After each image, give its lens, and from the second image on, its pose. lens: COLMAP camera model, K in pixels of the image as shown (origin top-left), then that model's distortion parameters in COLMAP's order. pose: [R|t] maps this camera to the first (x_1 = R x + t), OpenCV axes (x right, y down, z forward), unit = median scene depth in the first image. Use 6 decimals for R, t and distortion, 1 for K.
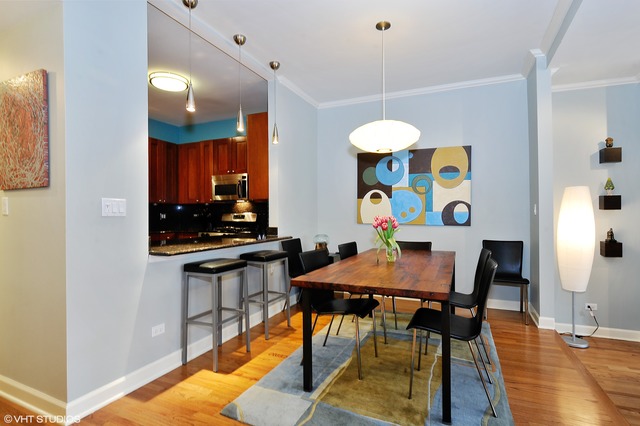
lens RADIAL K [[332.4, 0, 319.9], [0, 332.4, 214.7], [0, 0, 1]] dist [-0.015299, 0.000455]
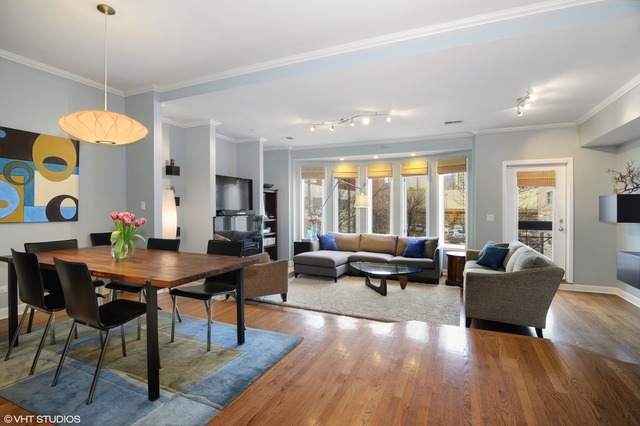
lens RADIAL K [[310.8, 0, 309.4], [0, 310.8, 210.1], [0, 0, 1]] dist [-0.018167, 0.001043]
pose [[0.038752, -0.002245, 0.999246, -0.430159], [0.005595, 0.999982, 0.002030, 0.002858], [-0.999233, 0.005512, 0.038764, 0.259833]]
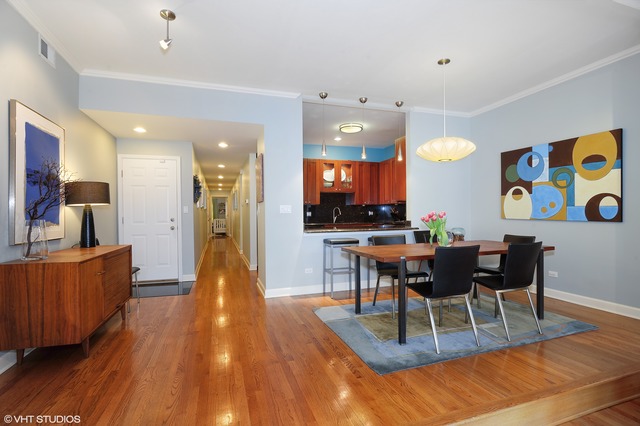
lens RADIAL K [[310.8, 0, 317.2], [0, 310.8, 216.9], [0, 0, 1]] dist [-0.018167, 0.001043]
pose [[0.673891, 0.000493, -0.738831, 0.494018], [0.010539, 0.999892, 0.010280, 0.004290], [0.738756, -0.014714, 0.673813, -0.114012]]
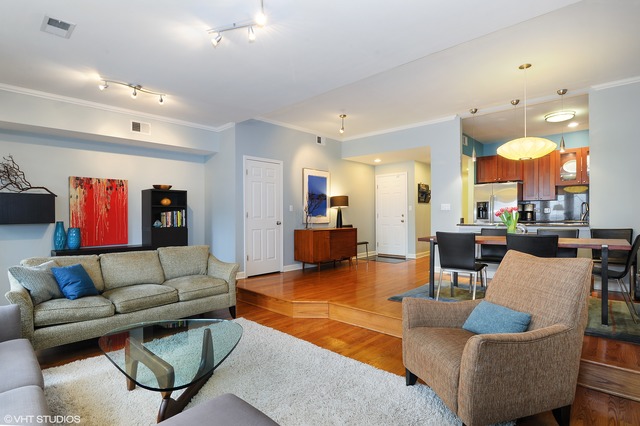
lens RADIAL K [[332.4, 0, 317.8], [0, 332.4, 213.3], [0, 0, 1]] dist [-0.015299, 0.000455]
pose [[-0.327410, -0.006002, -0.944863, 1.163140], [0.012066, 0.999872, -0.010533, 0.023463], [0.944805, -0.014850, -0.327296, 0.422861]]
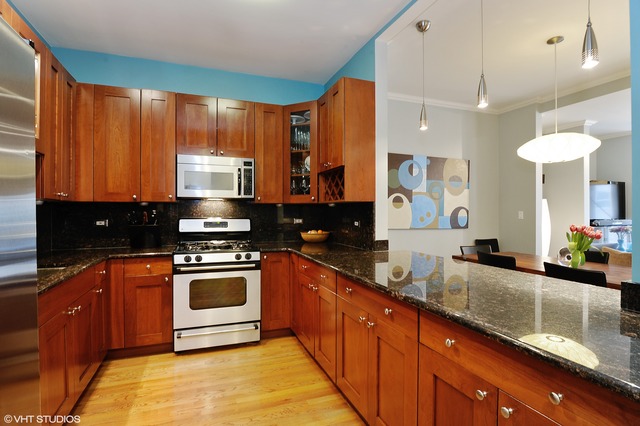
lens RADIAL K [[310.8, 0, 332.1], [0, 310.8, 212.1], [0, 0, 1]] dist [-0.018167, 0.001043]
pose [[0.713152, 0.002110, 0.701006, -0.637364], [-0.000582, 0.999997, -0.002417, -0.020286], [-0.701009, 0.001316, 0.713151, 0.539051]]
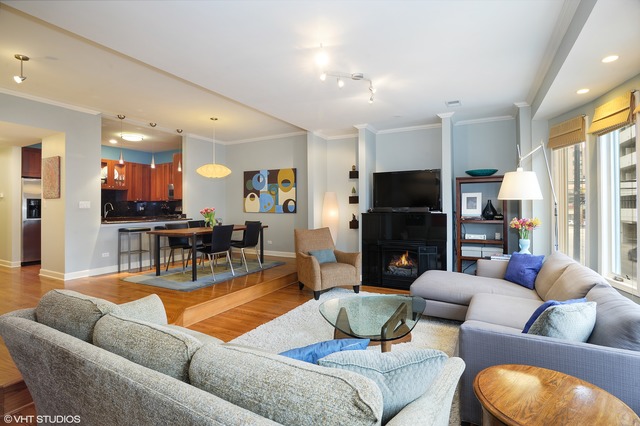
lens RADIAL K [[310.8, 0, 322.2], [0, 310.8, 203.5], [0, 0, 1]] dist [-0.018167, 0.001043]
pose [[0.998857, -0.006069, -0.047411, 0.657109], [0.005546, 0.999922, -0.011161, 0.001481], [0.047475, 0.010885, 0.998813, -0.646169]]
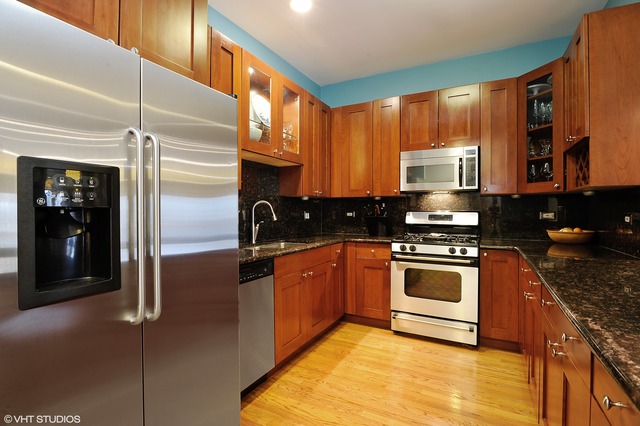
lens RADIAL K [[310.8, 0, 317.1], [0, 310.8, 209.1], [0, 0, 1]] dist [-0.018167, 0.001043]
pose [[0.997548, -0.001105, -0.069973, -0.553513], [0.001275, 0.999996, 0.002389, -0.013912], [0.069970, -0.002472, 0.997546, 0.503931]]
